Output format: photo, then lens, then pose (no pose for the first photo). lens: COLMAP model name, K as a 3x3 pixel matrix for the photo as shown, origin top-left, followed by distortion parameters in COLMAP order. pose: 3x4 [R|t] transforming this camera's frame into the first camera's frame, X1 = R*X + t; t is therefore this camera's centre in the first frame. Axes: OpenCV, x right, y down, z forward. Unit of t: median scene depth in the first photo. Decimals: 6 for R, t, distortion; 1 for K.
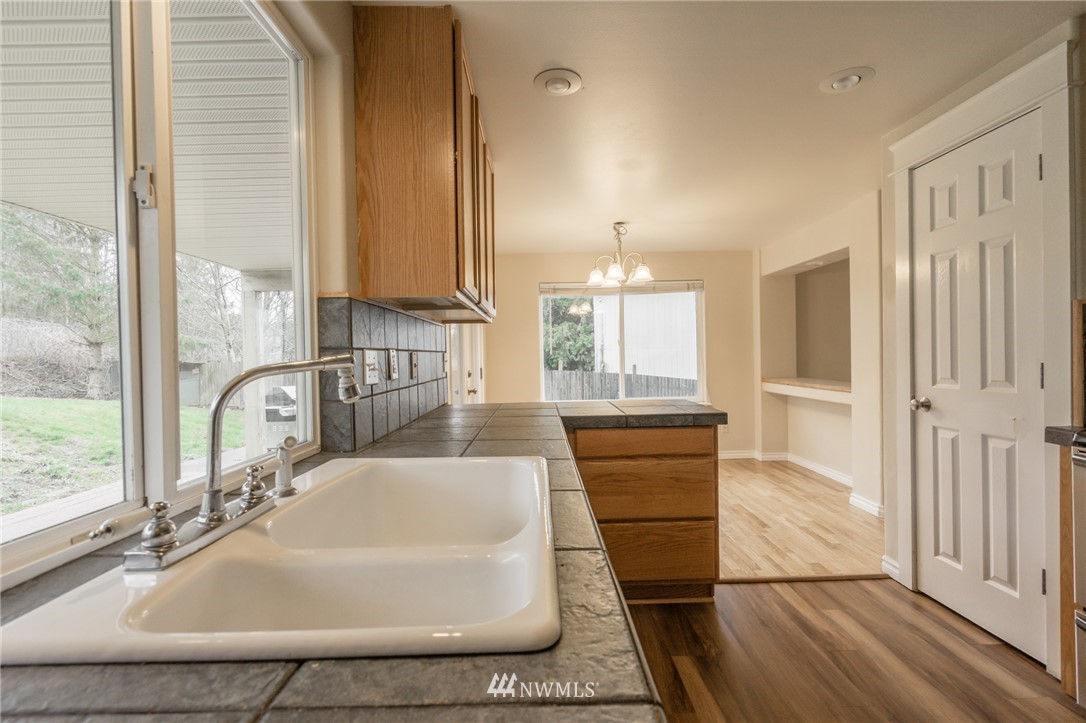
lens RADIAL K [[505.5, 0, 543.0], [0, 505.5, 361.5], [0, 0, 1]] dist [-0.000742, 0.000171]
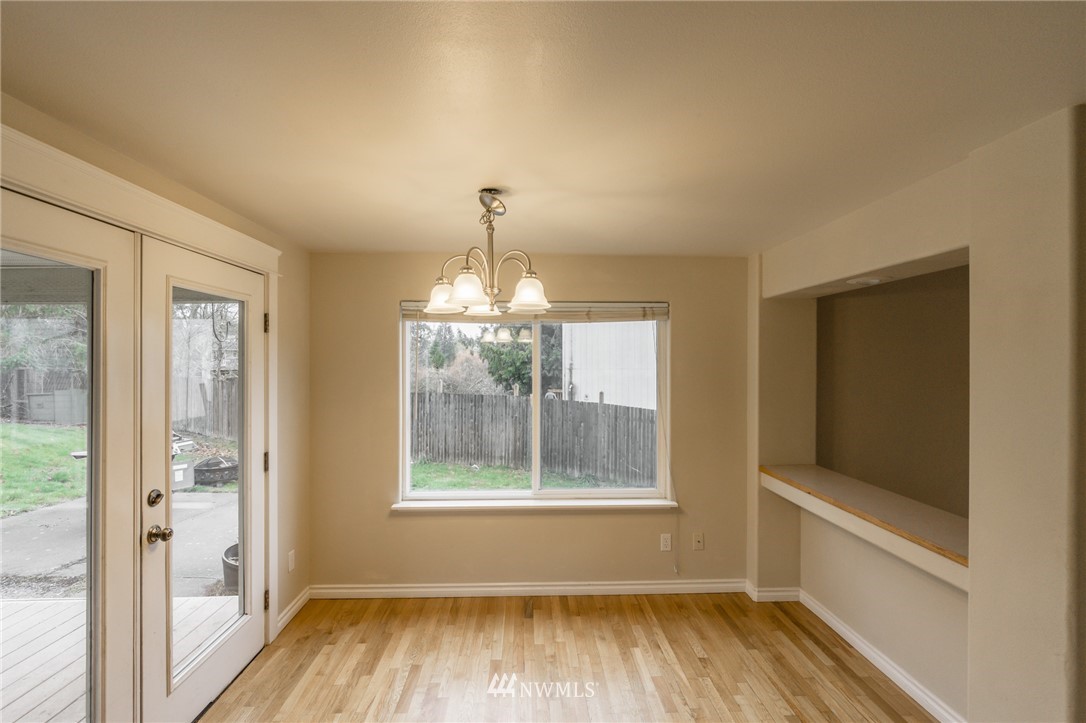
lens RADIAL K [[493.8, 0, 546.6], [0, 493.8, 364.0], [0, 0, 1]] dist [-0.000137, 0.001045]
pose [[0.999454, 0.020660, 0.025774, 0.155514], [-0.020529, 0.999775, -0.005364, -0.079948], [-0.025879, 0.004832, 0.999653, 0.404147]]
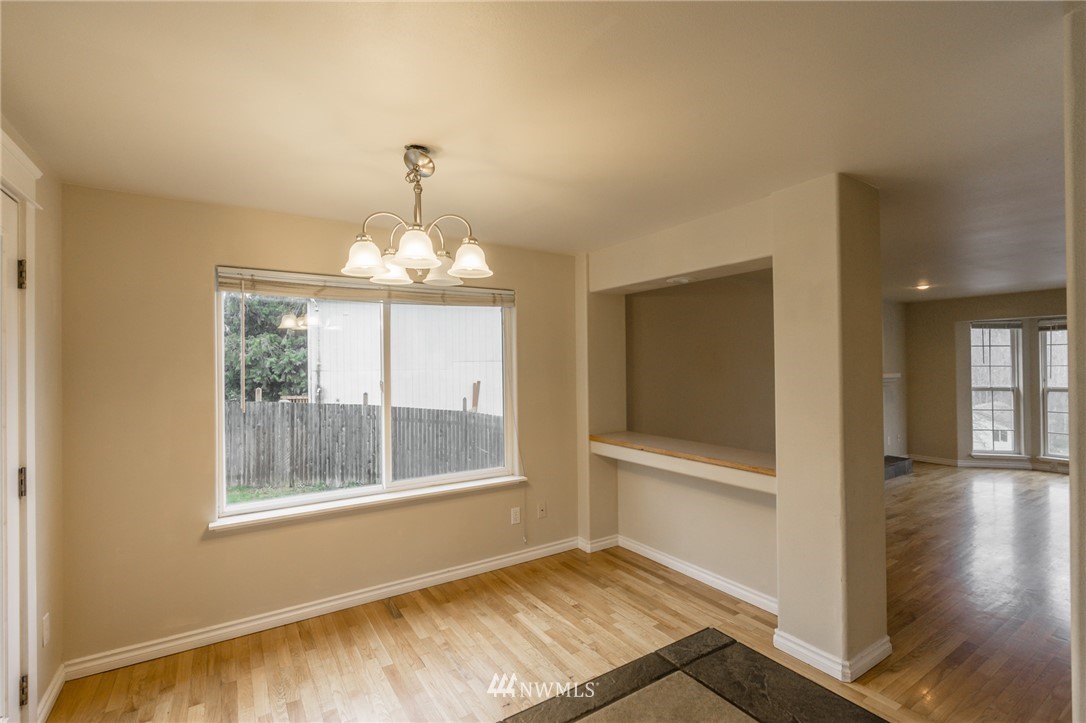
lens RADIAL K [[493.8, 0, 546.6], [0, 493.8, 364.0], [0, 0, 1]] dist [-0.000137, 0.001045]
pose [[0.843566, 0.012926, 0.536870, 0.006584], [-0.000898, 0.999743, -0.022659, -0.050648], [-0.537025, 0.018633, 0.843361, 0.438495]]
